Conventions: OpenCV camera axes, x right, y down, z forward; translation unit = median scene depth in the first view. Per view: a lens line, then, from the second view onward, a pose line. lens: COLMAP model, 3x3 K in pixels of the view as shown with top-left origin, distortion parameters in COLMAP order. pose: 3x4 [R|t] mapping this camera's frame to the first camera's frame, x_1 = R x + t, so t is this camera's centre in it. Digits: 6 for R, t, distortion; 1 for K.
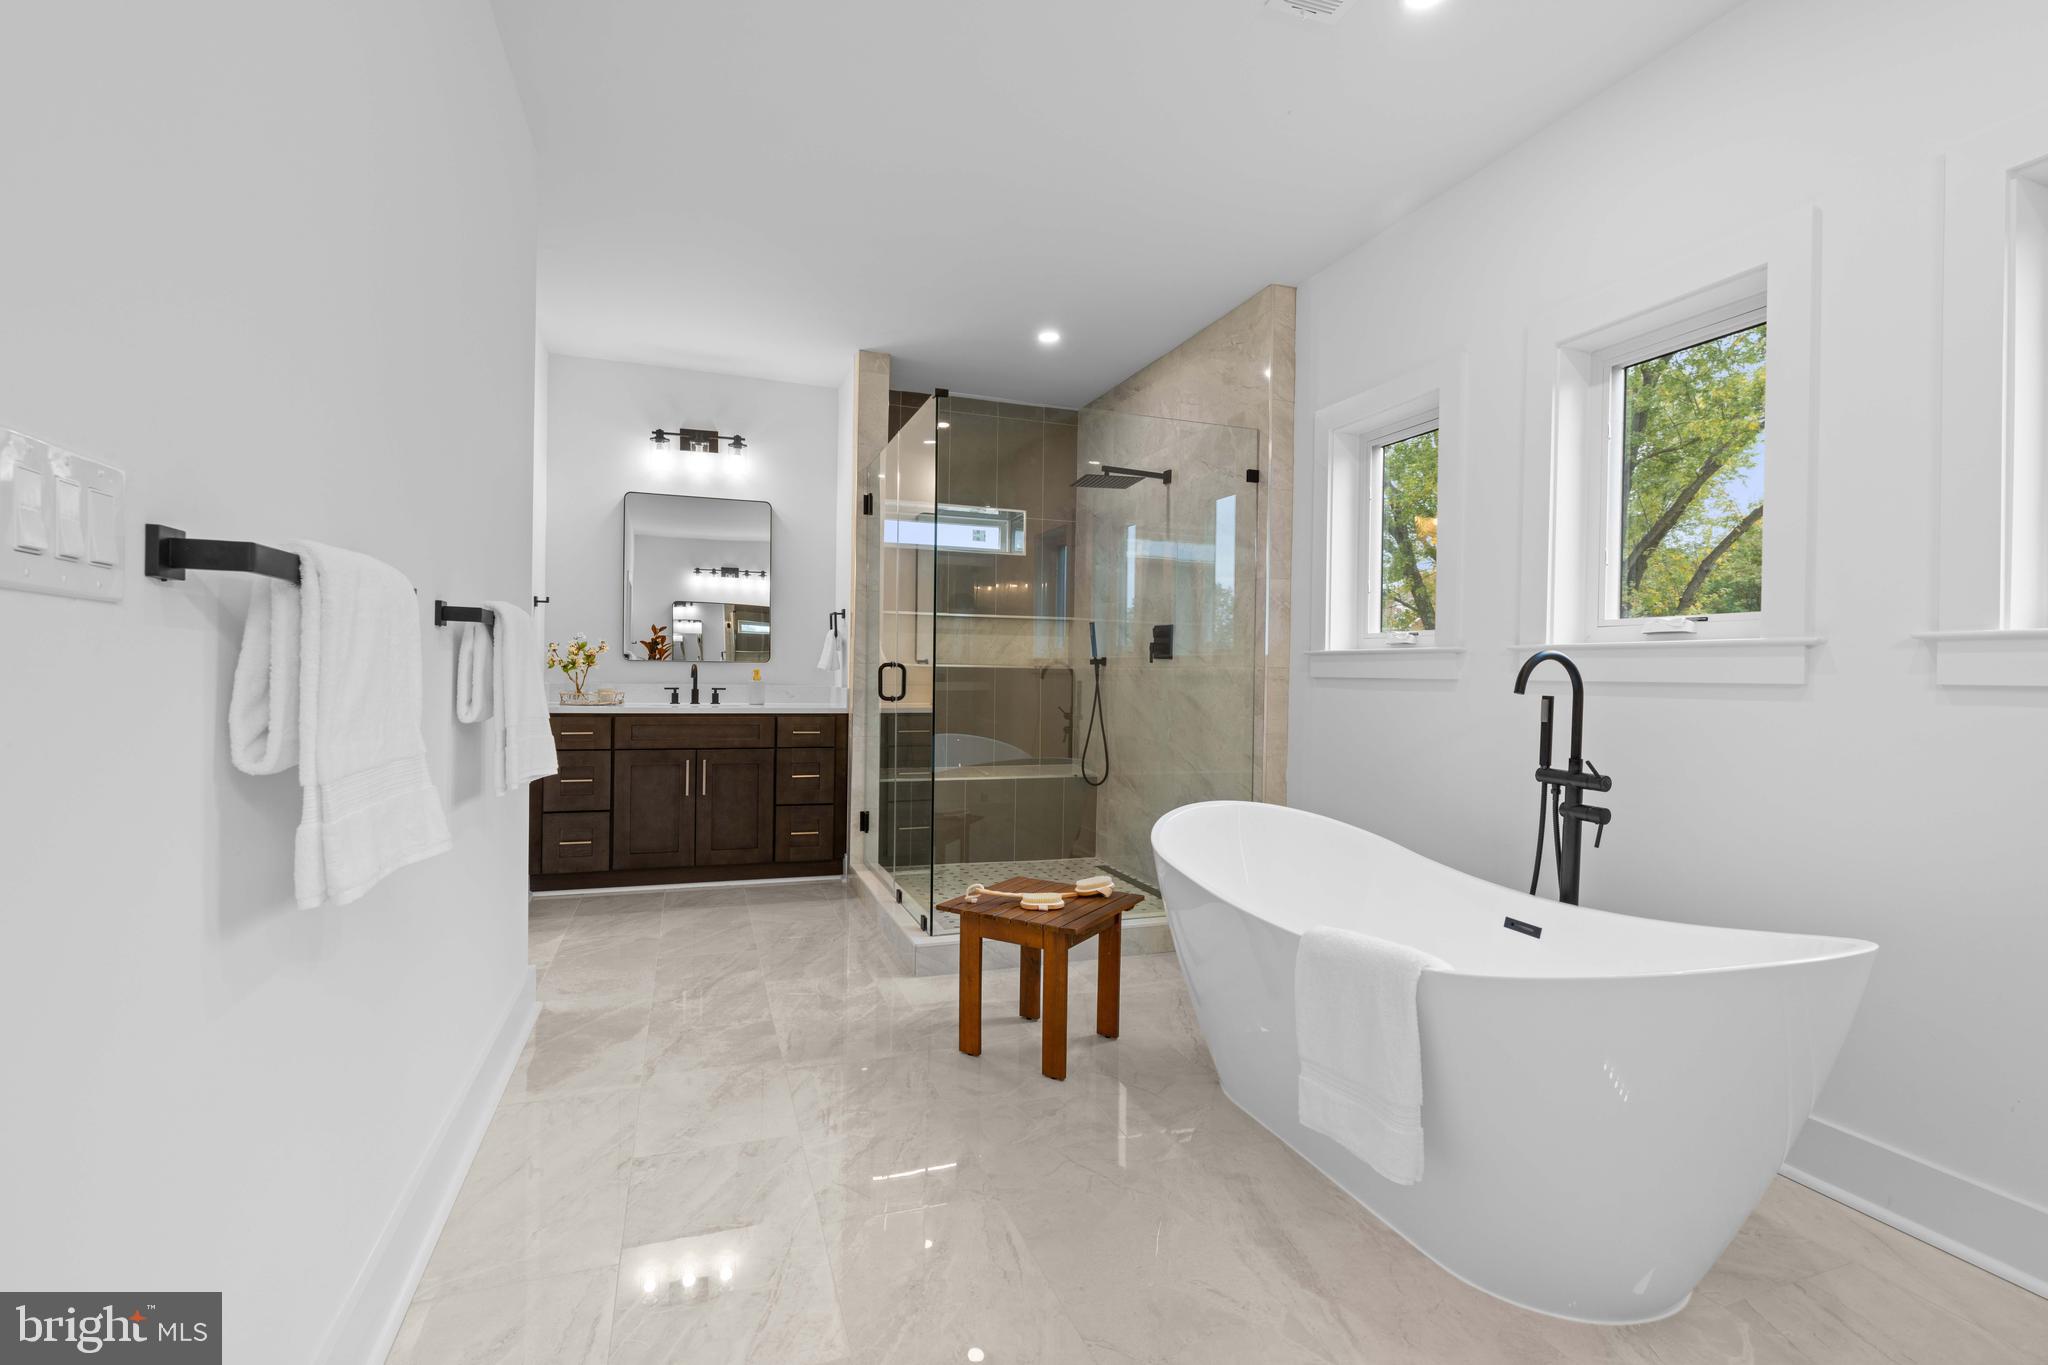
lens RADIAL K [[926.7, 0, 1023.3], [0, 926.7, 680.1], [0, 0, 1]] dist [-0.001233, 0.001603]
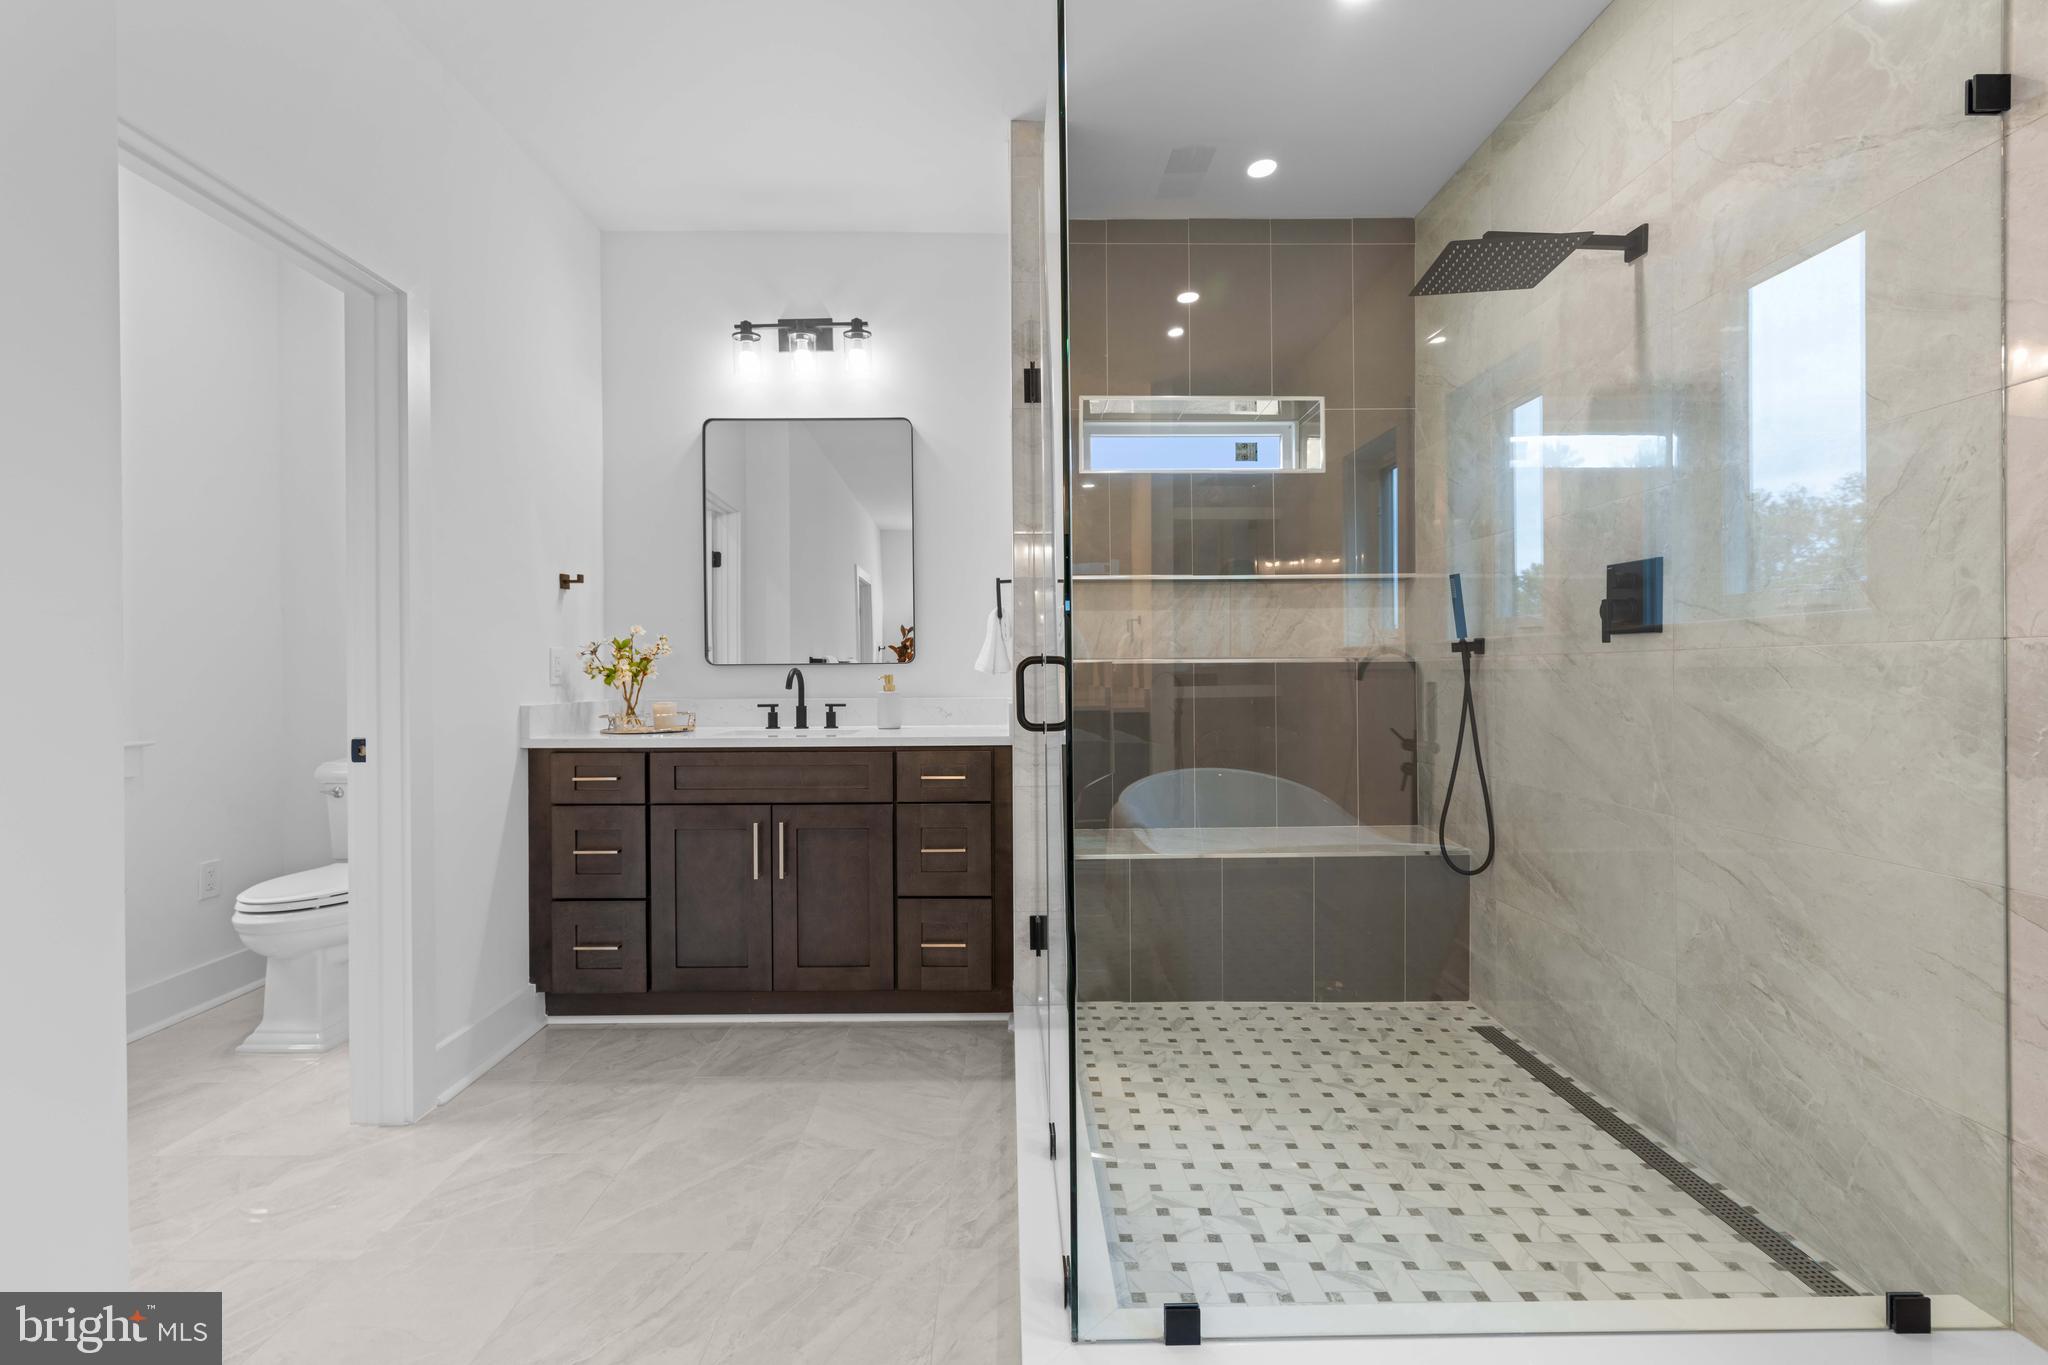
lens RADIAL K [[926.7, 0, 1017.3], [0, 926.7, 678.0], [0, 0, 1]] dist [-0.001233, 0.001603]
pose [[0.944685, -0.020167, -0.327358, 0.008883], [0.019180, 0.999797, -0.006245, -0.003312], [0.327417, -0.000379, 0.944880, 0.426489]]
